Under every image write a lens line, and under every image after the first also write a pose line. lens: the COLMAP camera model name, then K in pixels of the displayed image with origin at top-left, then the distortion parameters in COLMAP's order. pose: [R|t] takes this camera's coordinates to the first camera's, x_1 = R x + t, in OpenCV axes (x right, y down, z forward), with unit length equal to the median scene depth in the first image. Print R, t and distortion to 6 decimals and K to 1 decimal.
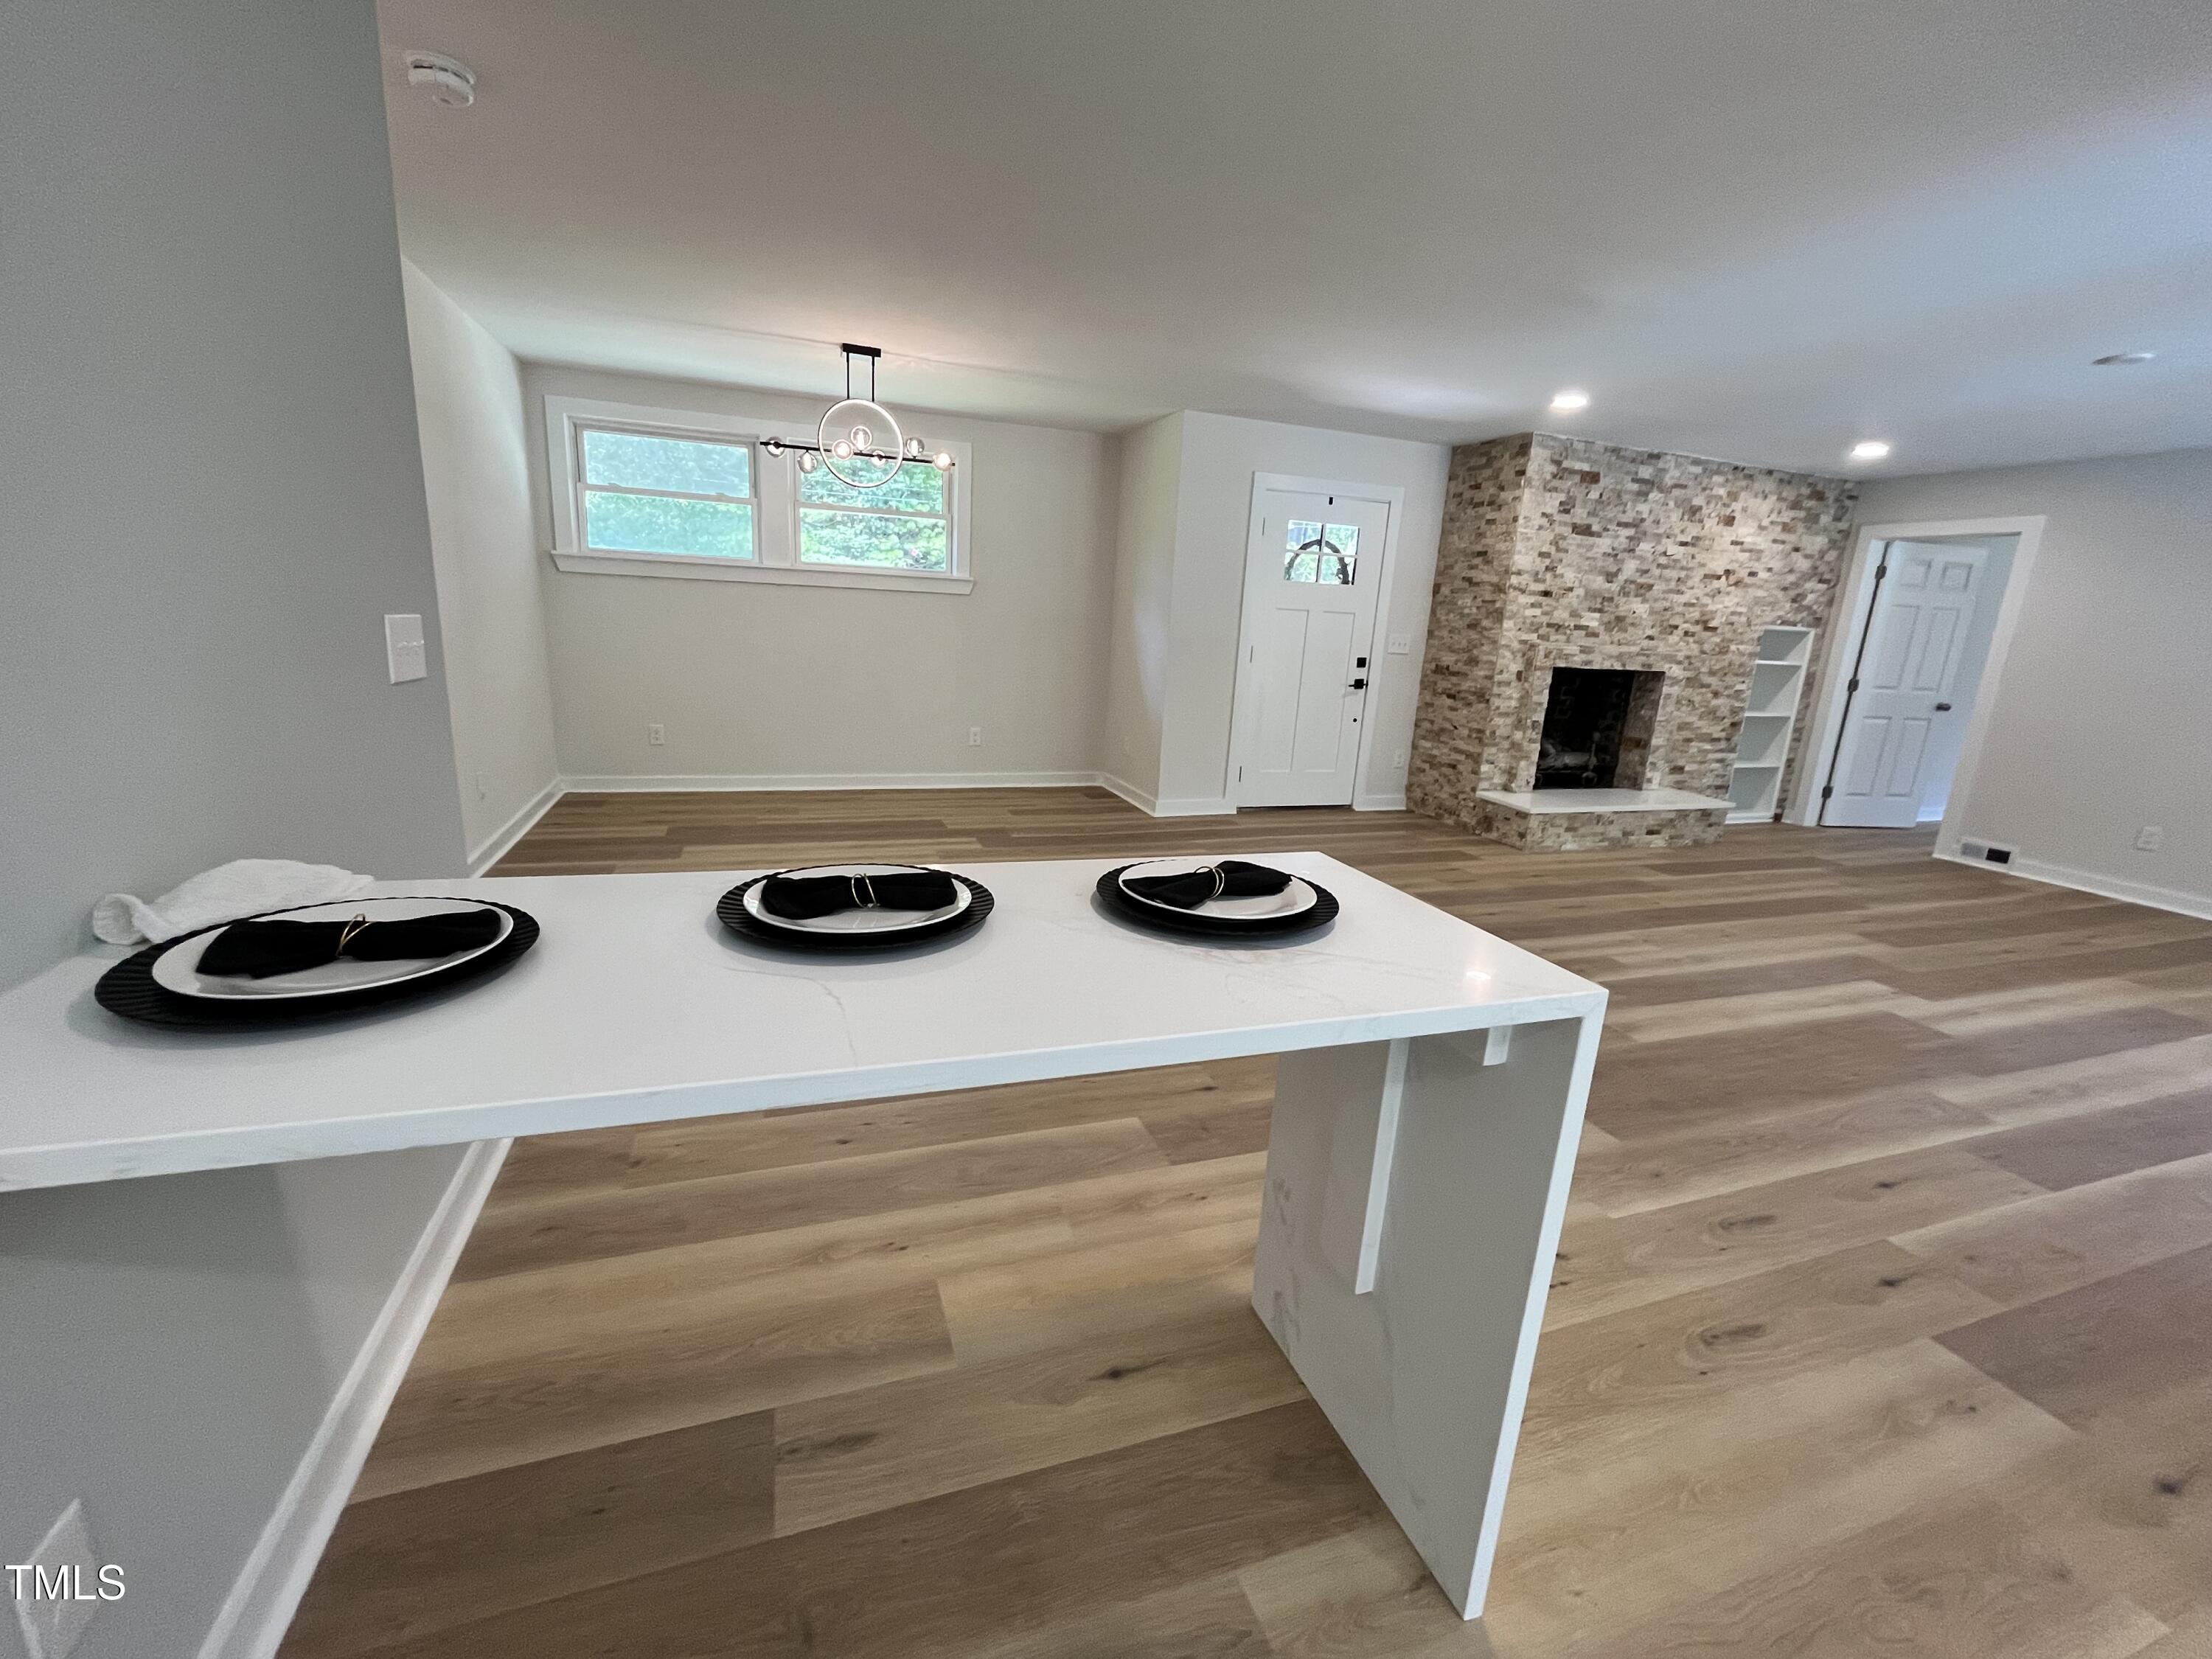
lens RADIAL K [[906.3, 0, 1095.4], [0, 906.3, 824.7], [0, 0, 1]] dist [-0.000703, -0.000048]
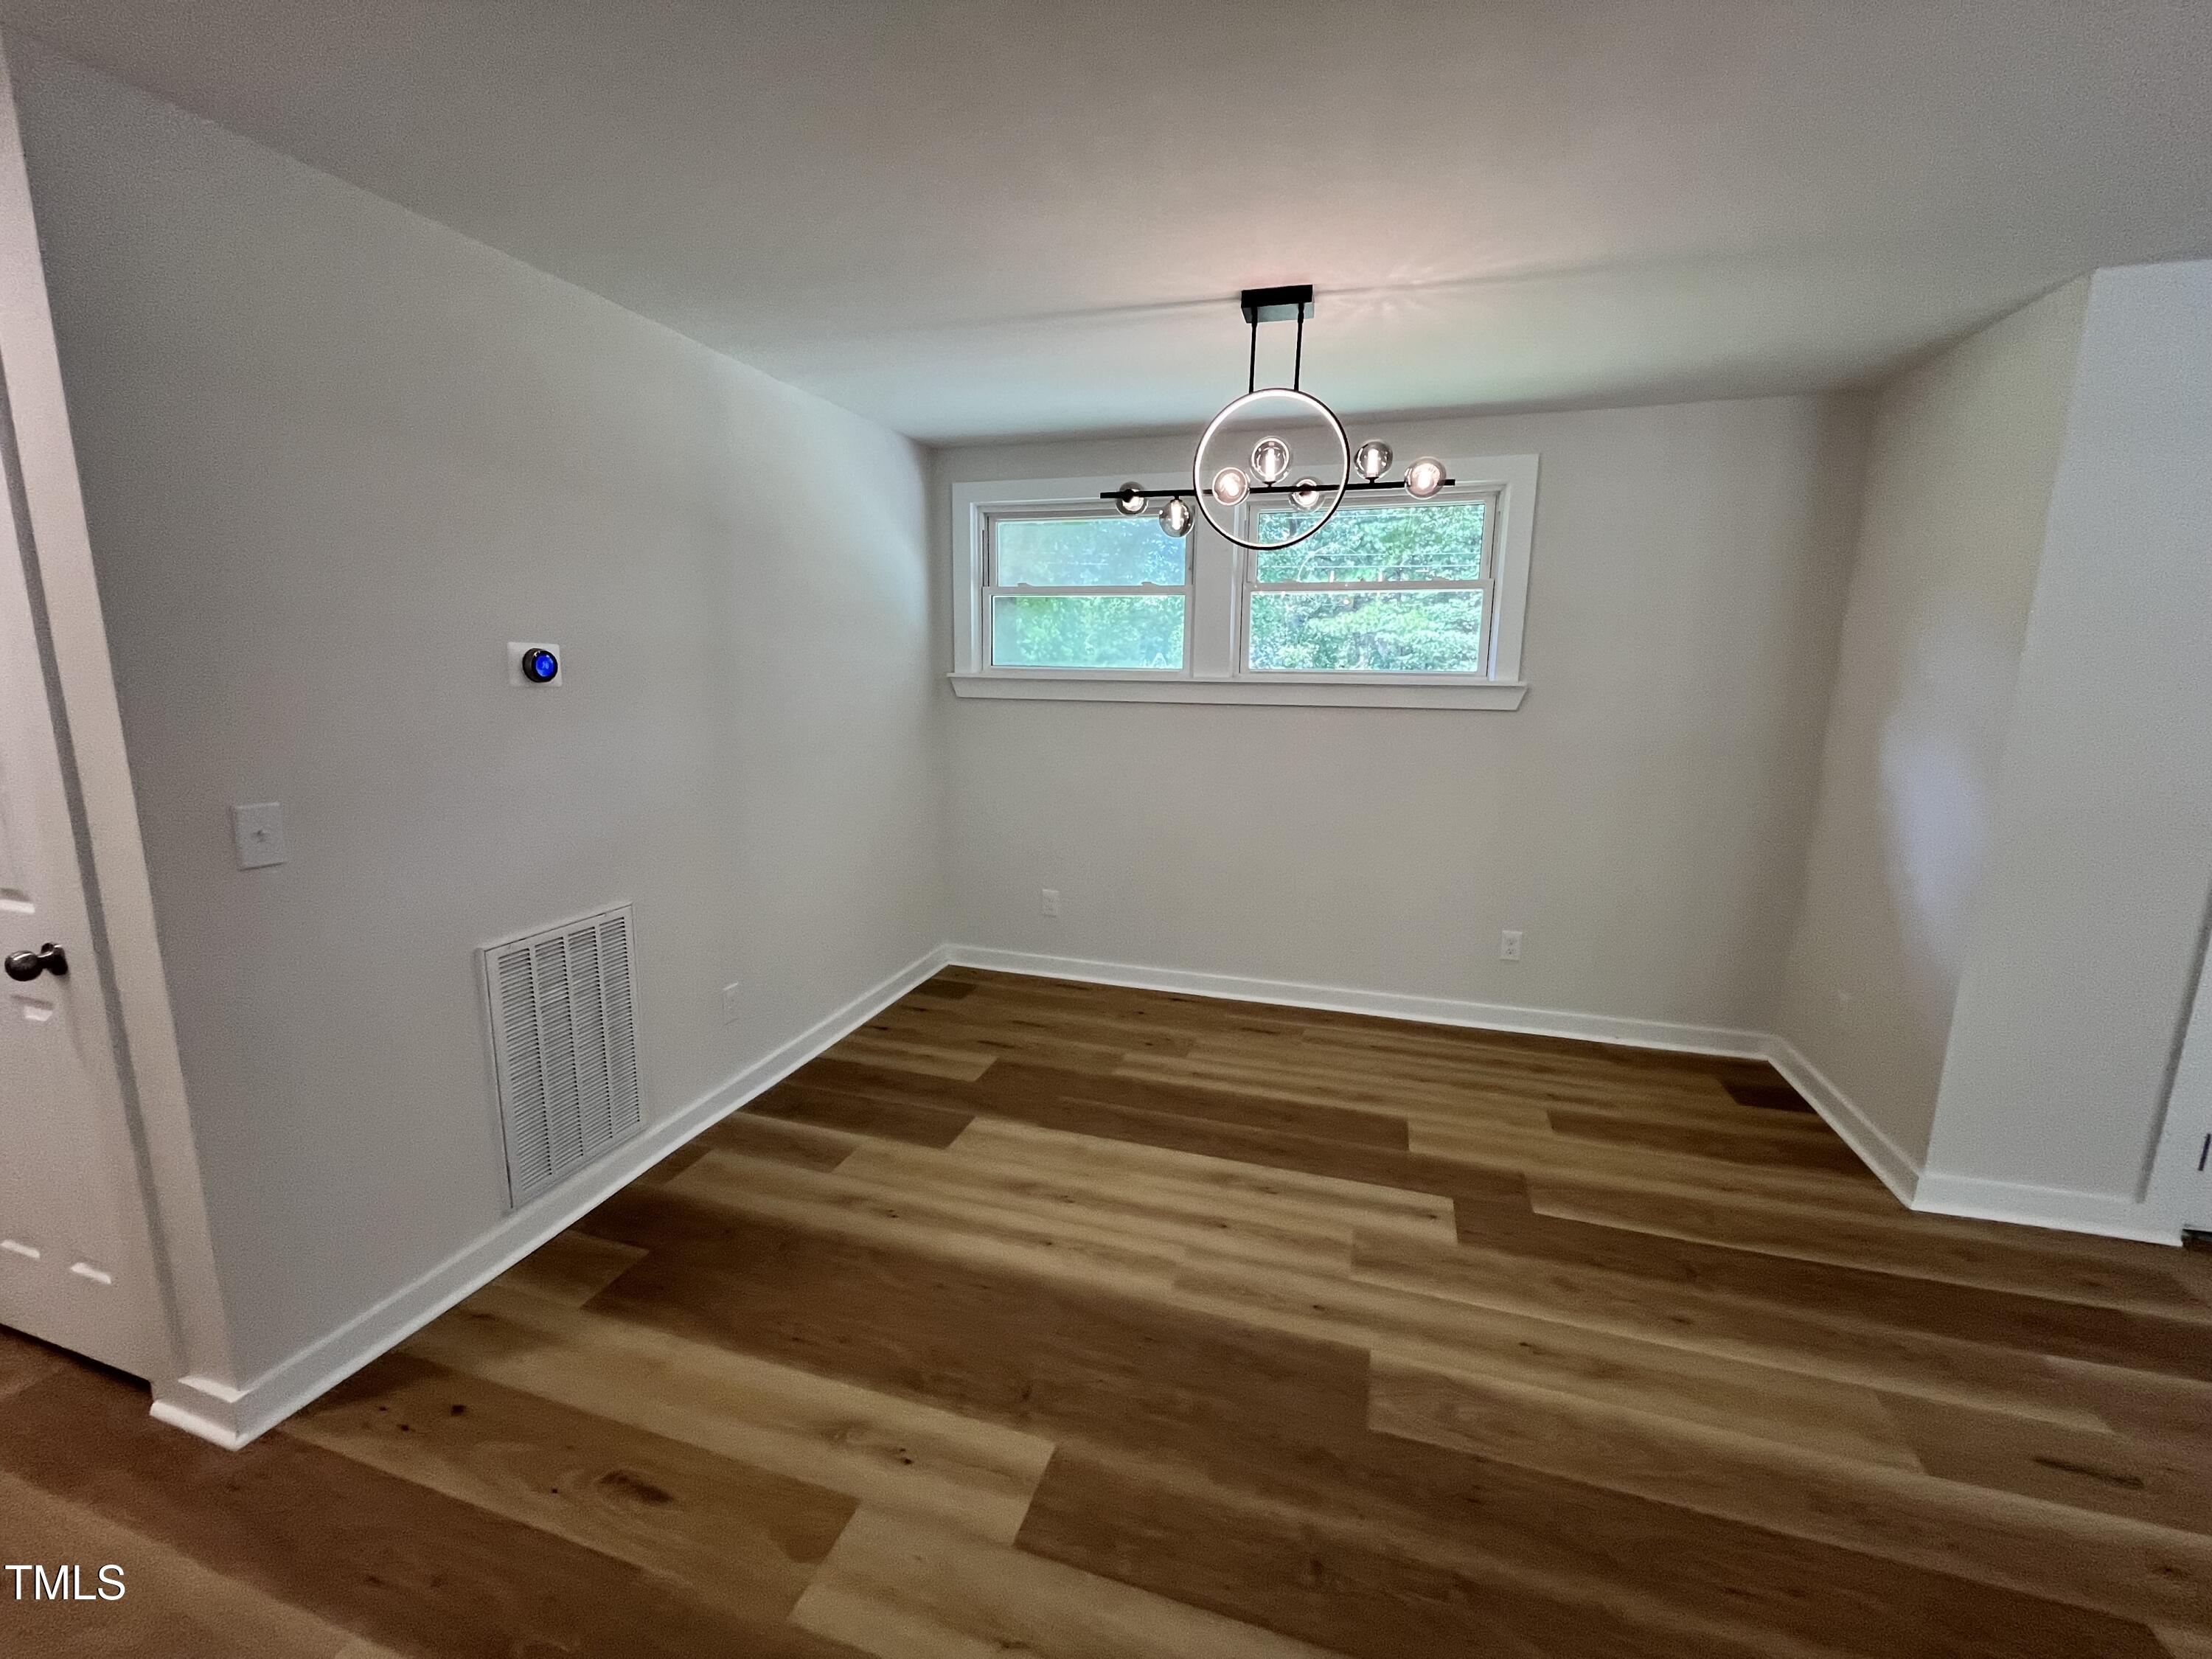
lens RADIAL K [[906.3, 0, 1112.7], [0, 906.3, 829.0], [0, 0, 1]] dist [-0.000703, -0.000048]
pose [[0.806243, 0.063349, -0.588183, -0.000212], [-0.106353, 0.993572, -0.038770, -0.146078], [0.581947, 0.093813, 0.807798, 0.438328]]
